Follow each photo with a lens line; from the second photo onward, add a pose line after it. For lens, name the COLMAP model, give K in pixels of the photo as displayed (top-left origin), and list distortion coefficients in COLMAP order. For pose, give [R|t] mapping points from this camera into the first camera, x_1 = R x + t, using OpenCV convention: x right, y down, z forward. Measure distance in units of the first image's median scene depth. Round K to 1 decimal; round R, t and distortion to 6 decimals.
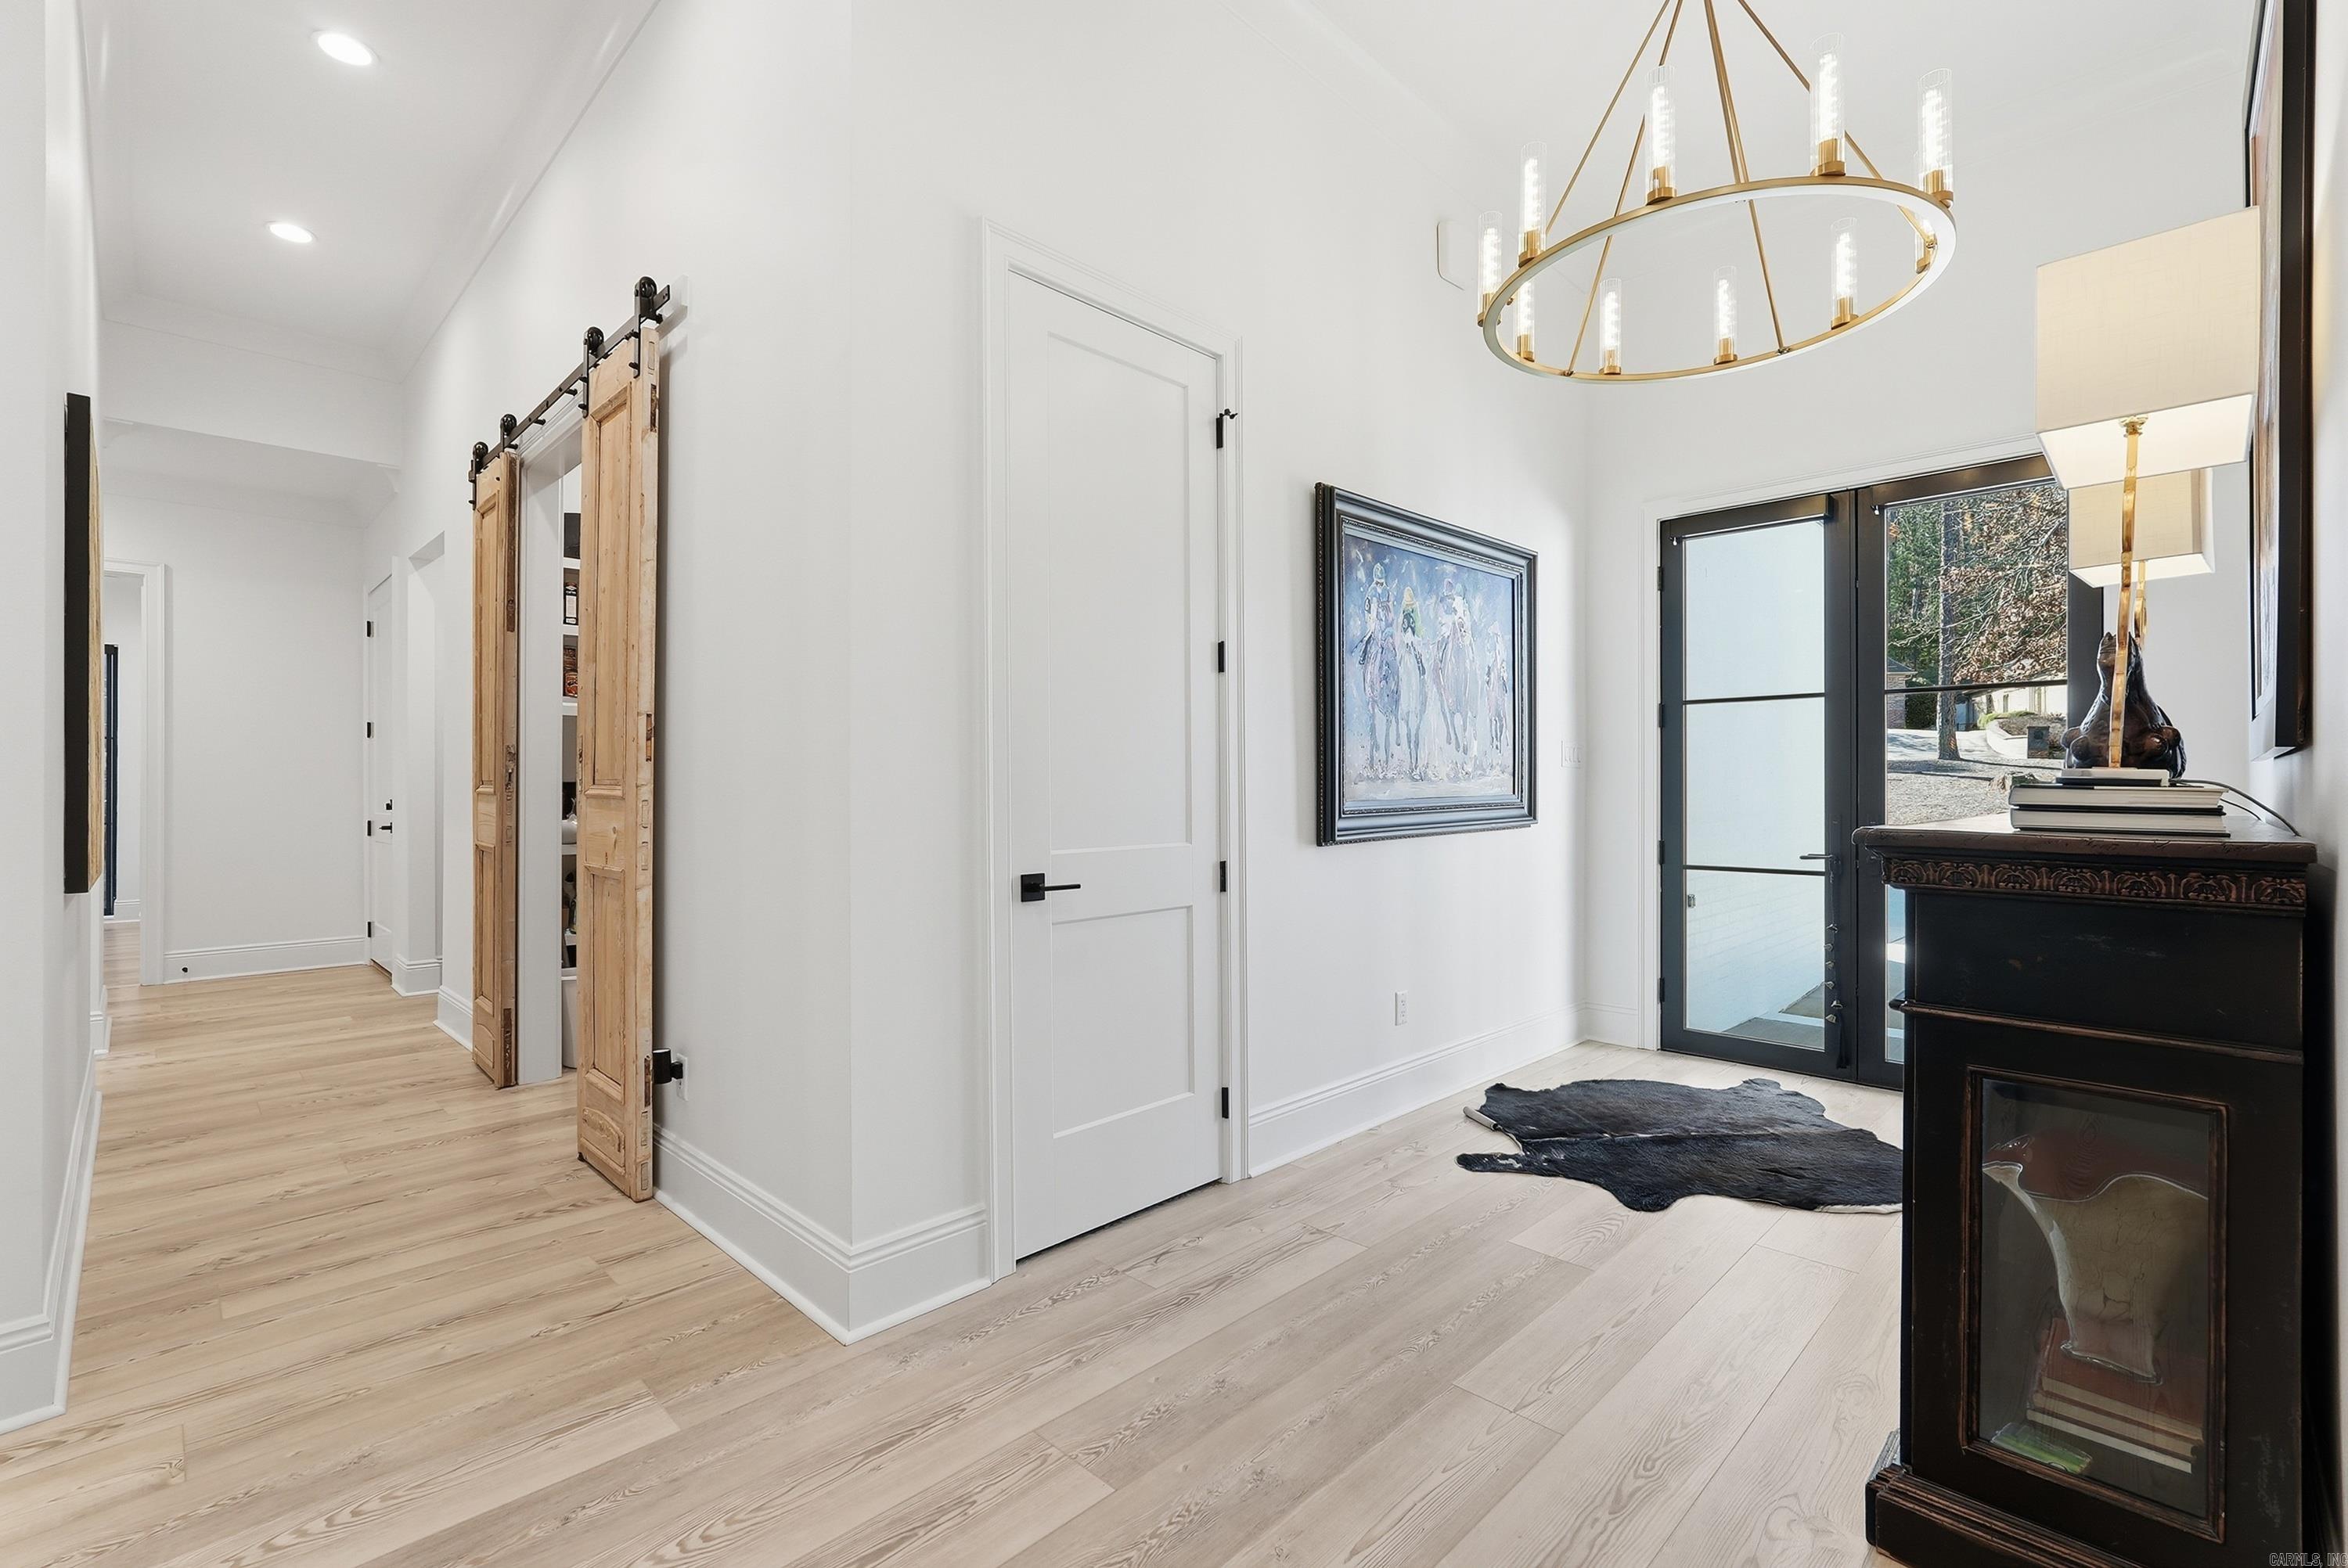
lens RADIAL K [[1036.4, 0, 1158.4], [0, 1036.4, 796.7], [0, 0, 1]] dist [-0.008520, 0.003371]
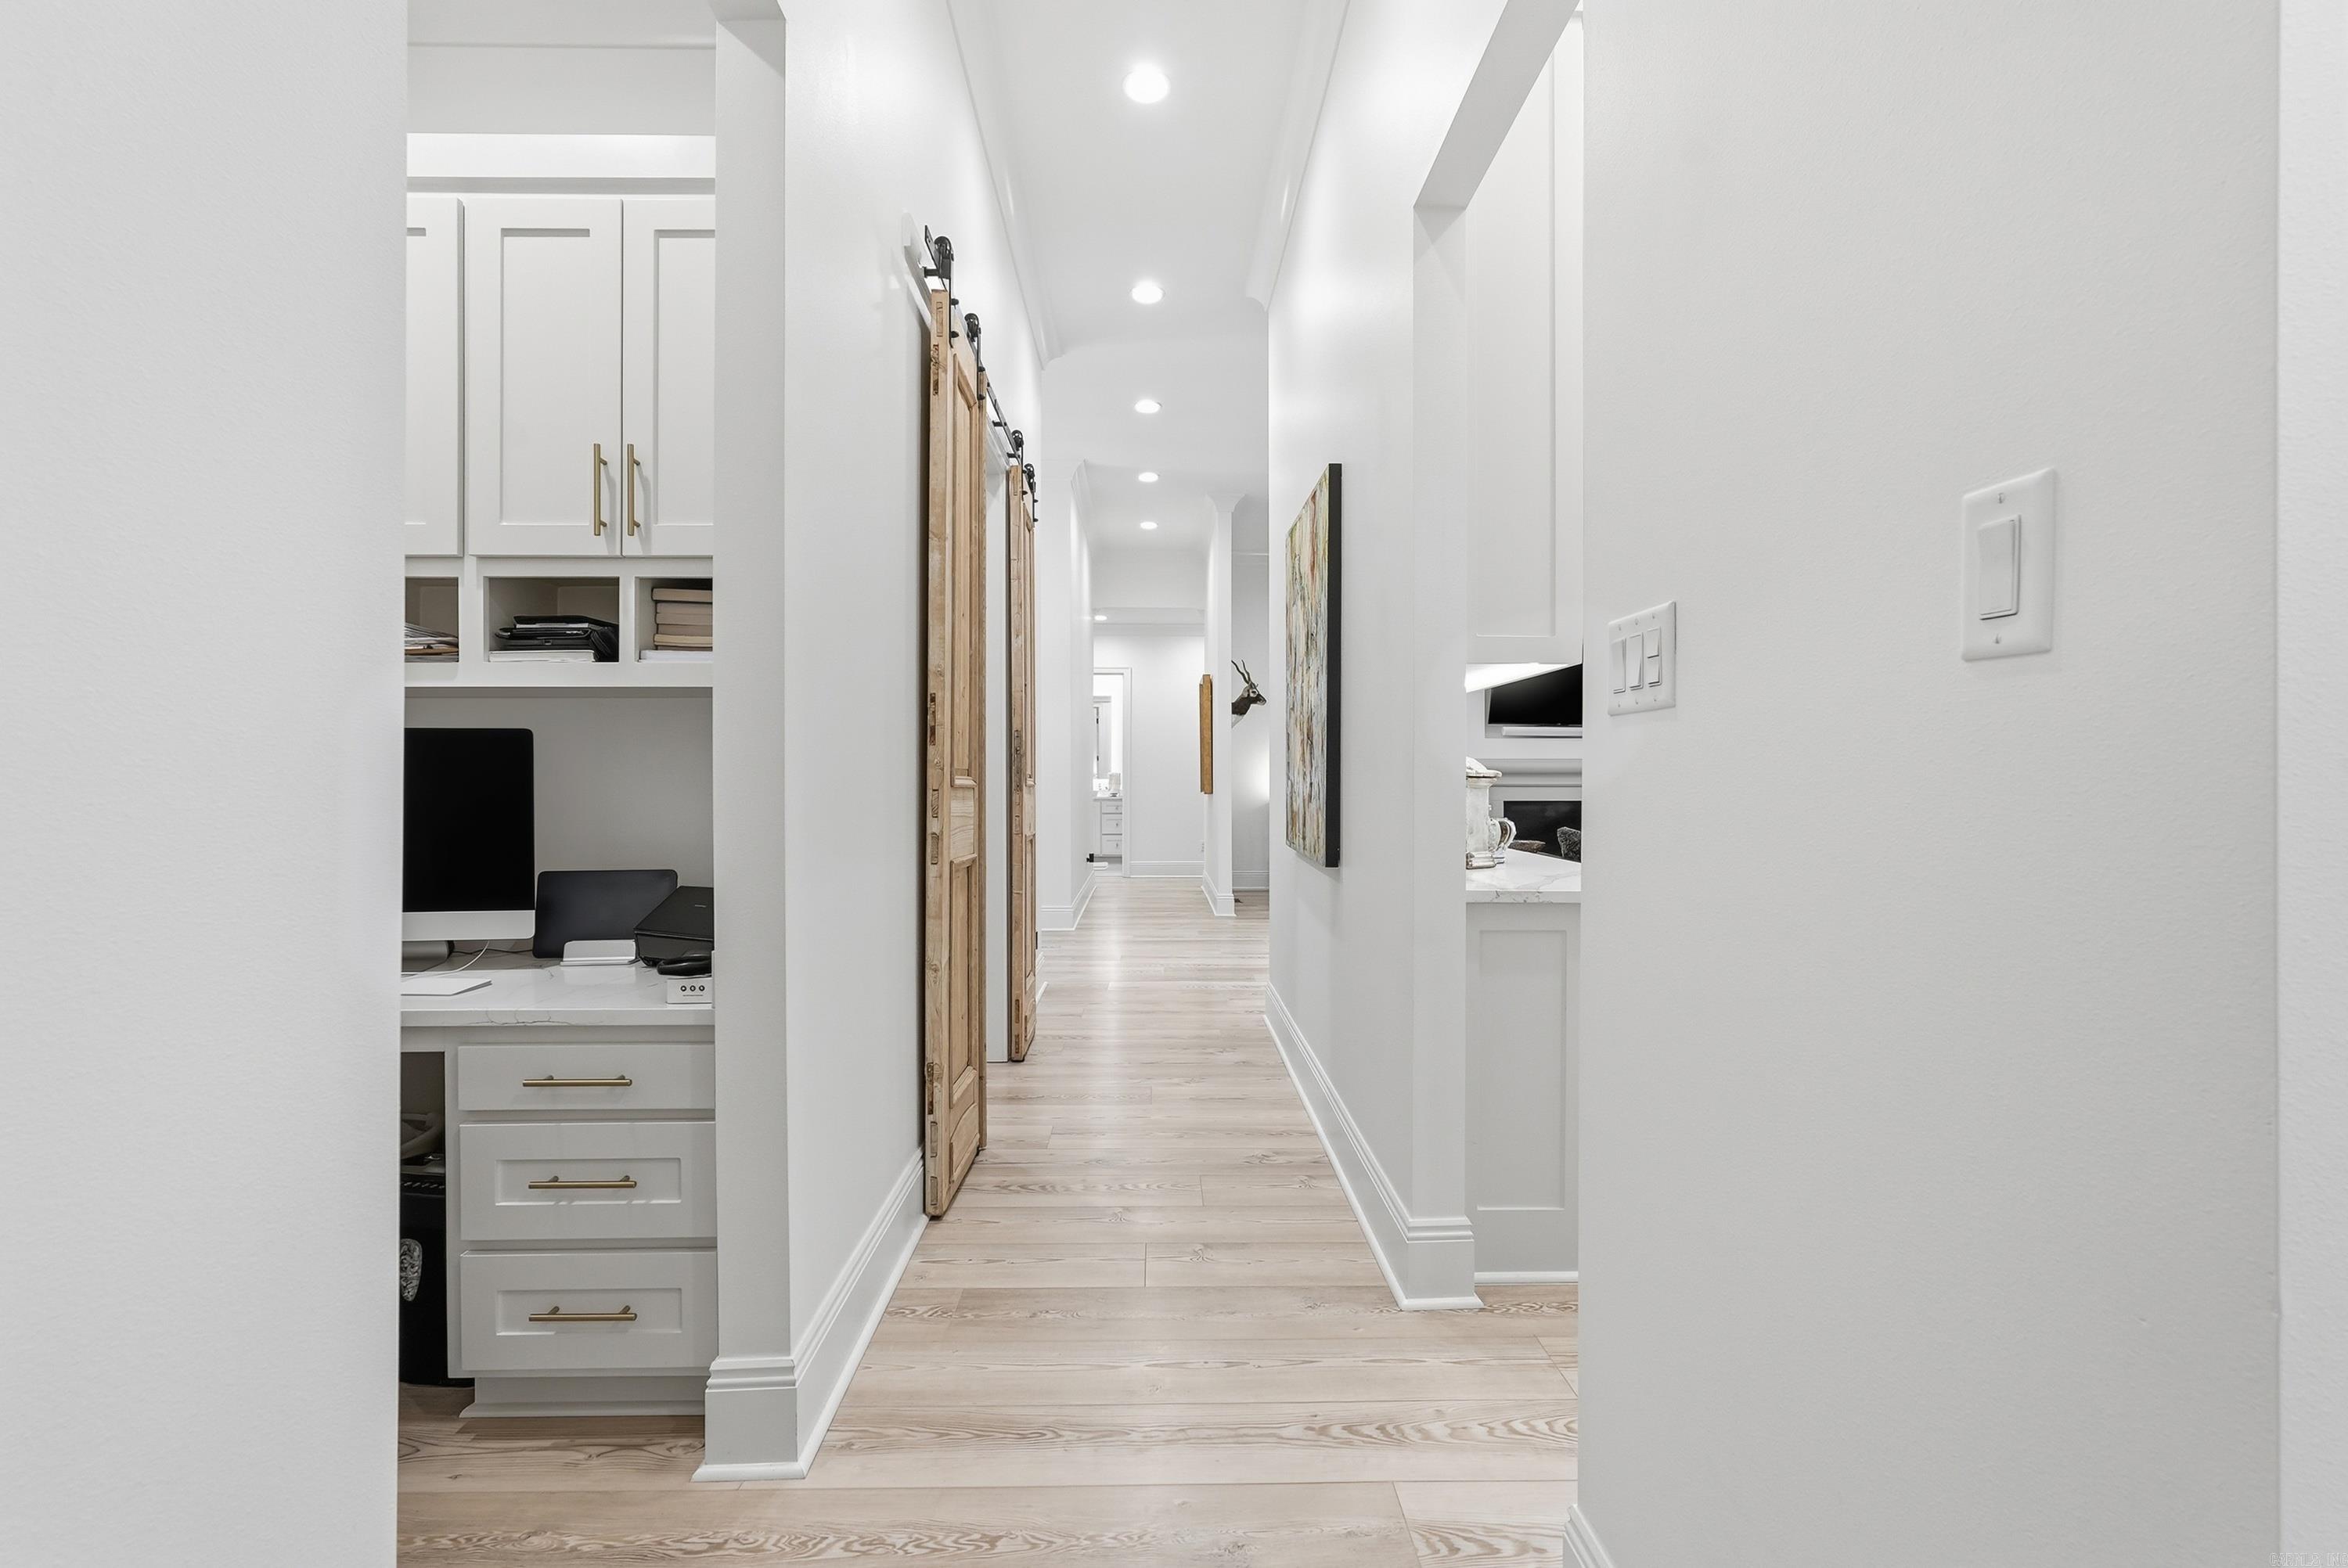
lens RADIAL K [[1036.4, 0, 1173.3], [0, 1036.4, 790.1], [0, 0, 1]] dist [-0.008520, 0.003371]
pose [[-0.724406, 0.013100, 0.689249, -1.880370], [0.011665, 0.999909, -0.006745, 0.008618], [-0.689274, 0.003154, -0.724493, 2.122447]]
